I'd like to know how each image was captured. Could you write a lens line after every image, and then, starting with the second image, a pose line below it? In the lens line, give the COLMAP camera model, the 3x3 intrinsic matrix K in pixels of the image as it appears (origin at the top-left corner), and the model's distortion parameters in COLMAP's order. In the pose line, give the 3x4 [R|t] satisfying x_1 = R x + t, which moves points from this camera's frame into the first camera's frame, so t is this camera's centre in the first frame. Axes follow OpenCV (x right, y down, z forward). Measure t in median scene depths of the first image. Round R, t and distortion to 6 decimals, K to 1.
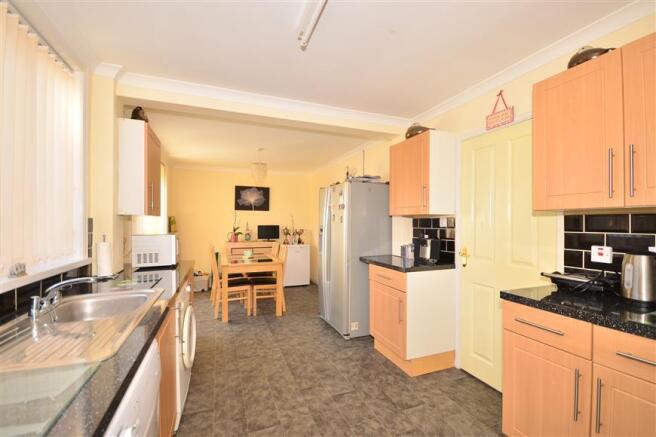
lens RADIAL K [[300.8, 0, 349.1], [0, 300.8, 223.5], [0, 0, 1]] dist [0.003034, 0.000624]
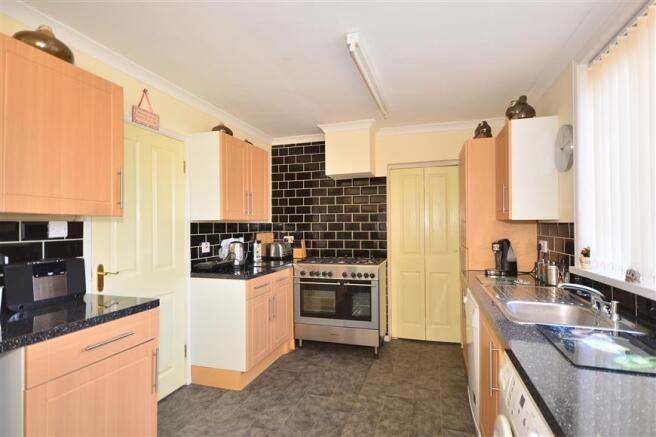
lens RADIAL K [[340.9, 0, 328.8], [0, 340.9, 220.8], [0, 0, 1]] dist [0.002645, 0.000721]
pose [[-0.760321, 0.018470, 0.649285, -0.810584], [0.012829, 0.999828, -0.013418, -0.006656], [-0.649421, -0.001873, -0.760427, 1.872544]]
